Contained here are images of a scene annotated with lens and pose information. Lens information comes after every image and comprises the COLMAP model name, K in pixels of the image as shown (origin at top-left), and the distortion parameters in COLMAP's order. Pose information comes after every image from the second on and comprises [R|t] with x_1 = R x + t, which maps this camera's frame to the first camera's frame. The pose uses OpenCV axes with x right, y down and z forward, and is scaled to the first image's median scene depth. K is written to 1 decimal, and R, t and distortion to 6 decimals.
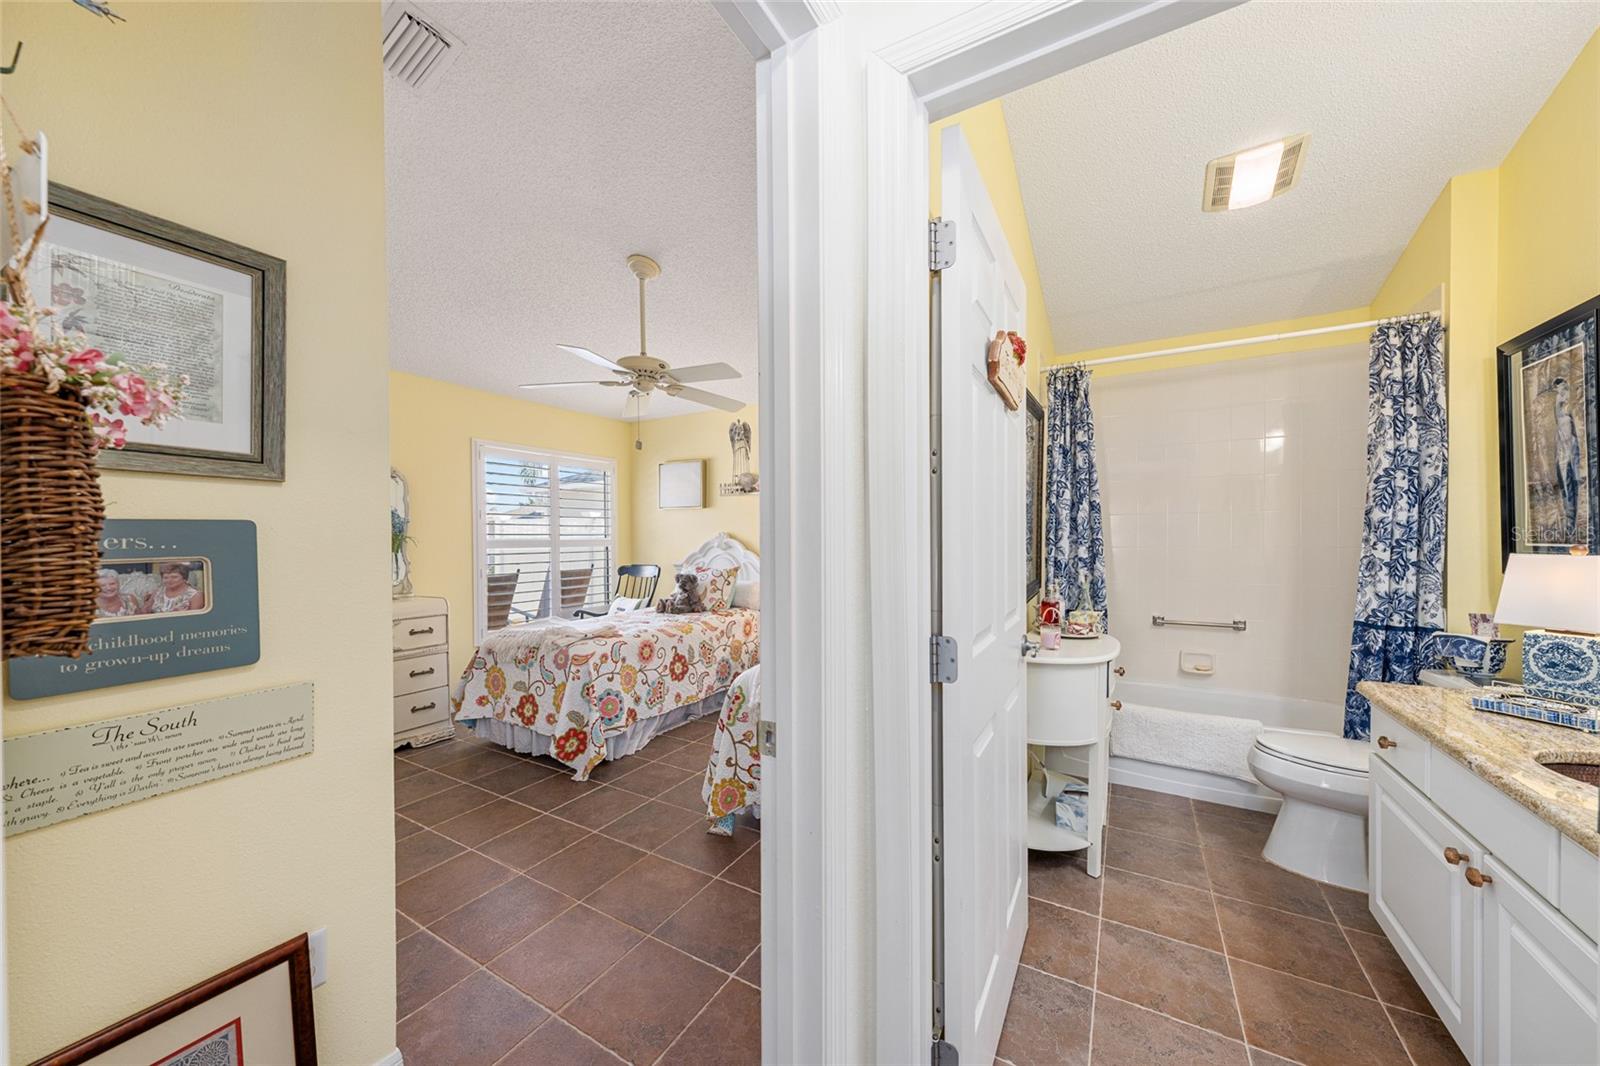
lens RADIAL K [[555.0, 0, 807.5], [0, 555.0, 542.7], [0, 0, 1]] dist [-0.000240, -0.000002]
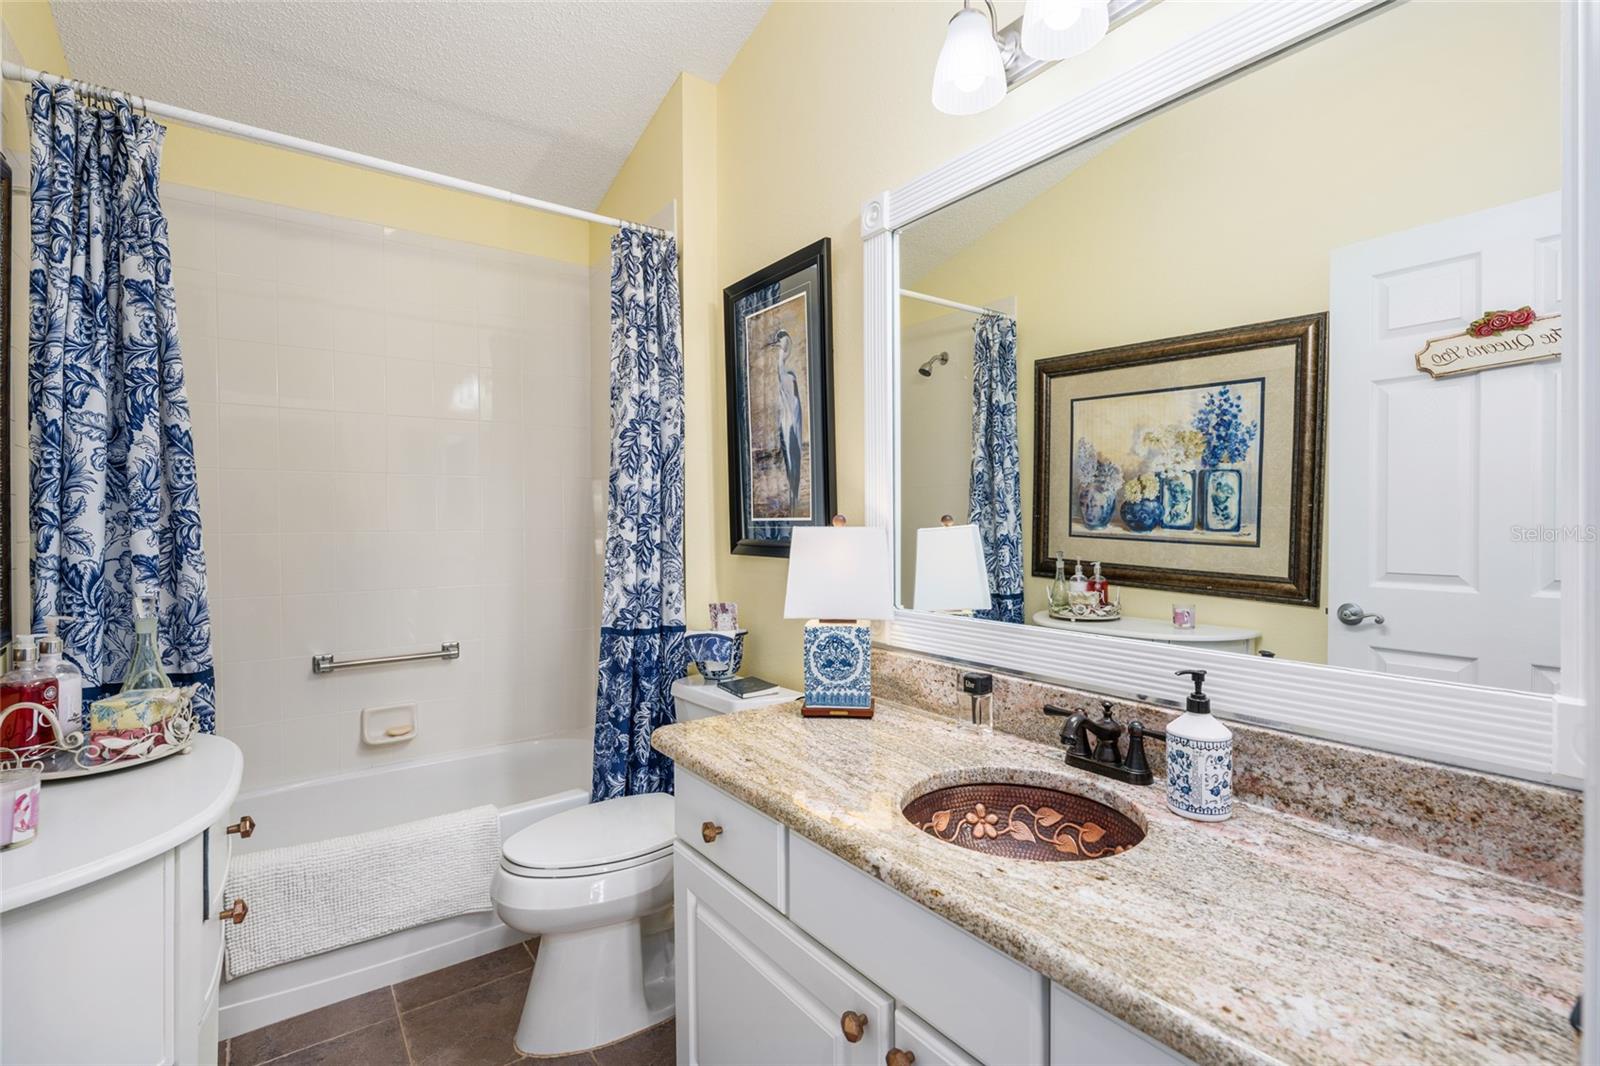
lens RADIAL K [[735.2, 0, 809.3], [0, 735.2, 530.3], [0, 0, 1]] dist [0.002551, 0.000065]
pose [[0.398180, -0.008741, 0.917266, 0.177786], [0.012439, 0.999914, 0.004129, 0.011066], [-0.917223, 0.009765, 0.398254, 0.303533]]
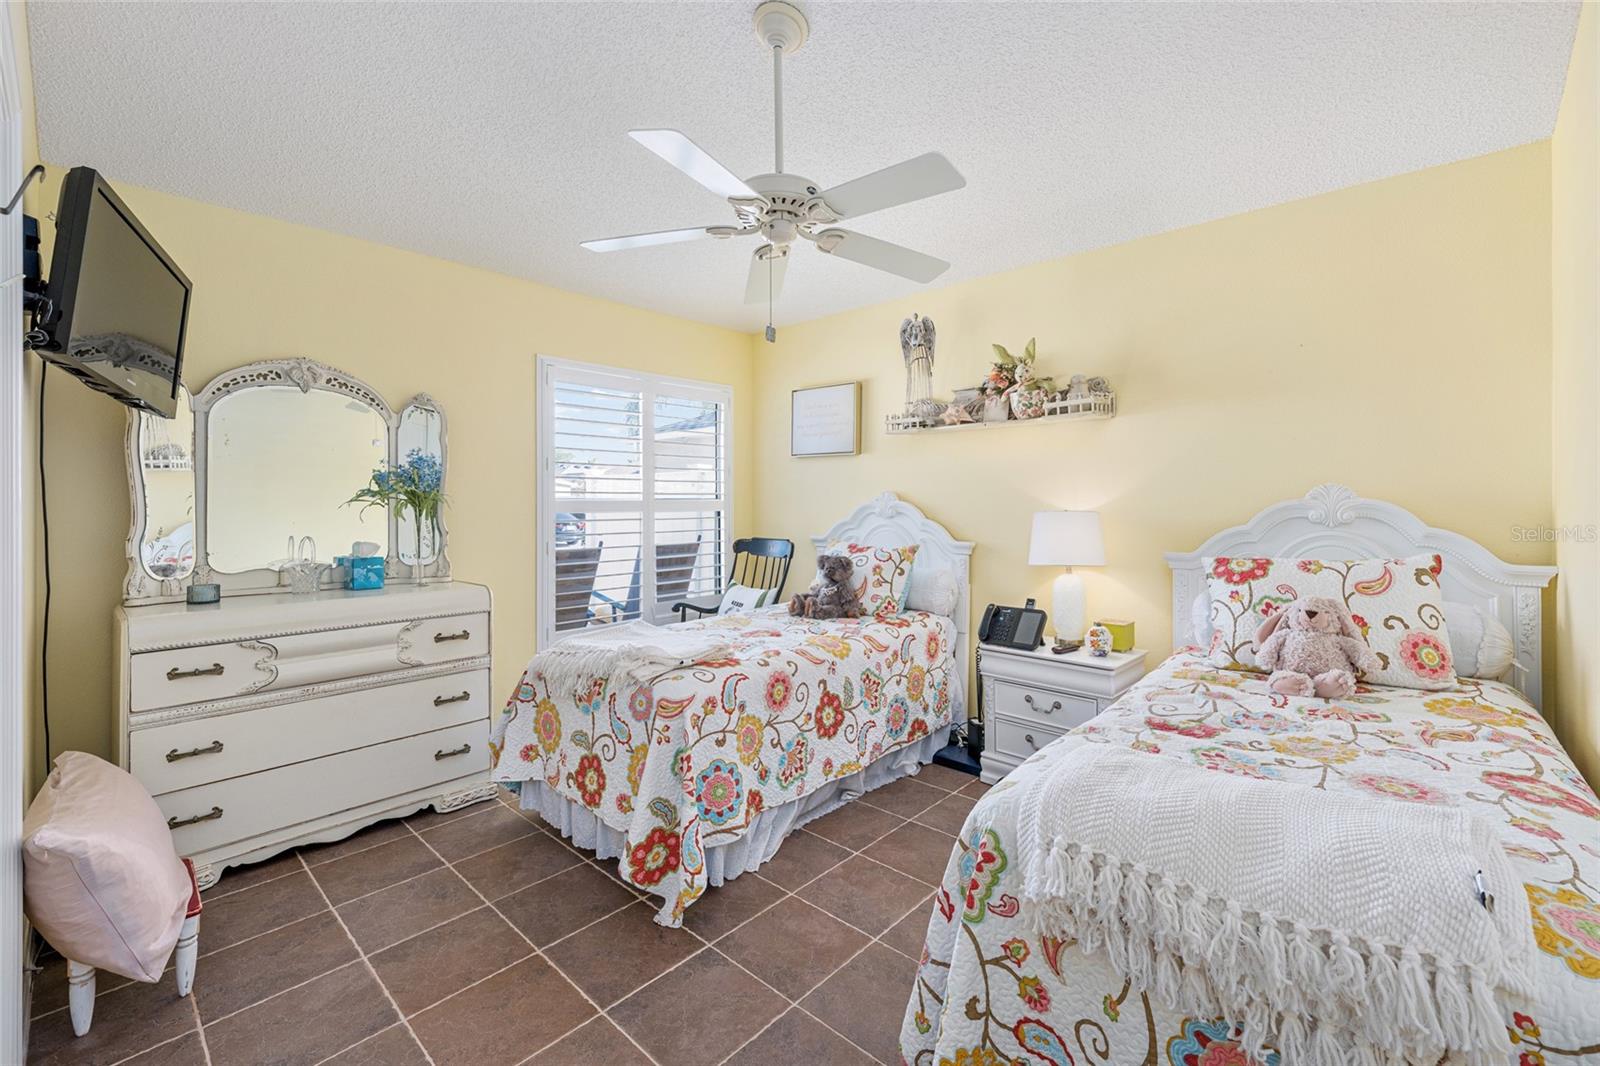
lens RADIAL K [[678.9, 0, 802.4], [0, 678.9, 501.9], [0, 0, 1]] dist [0.000305, -0.000063]
pose [[0.974240, 0.006416, -0.225423, -0.124984], [-0.008120, 0.999945, -0.006634, -0.000307], [0.225368, 0.008294, 0.974238, 0.360348]]
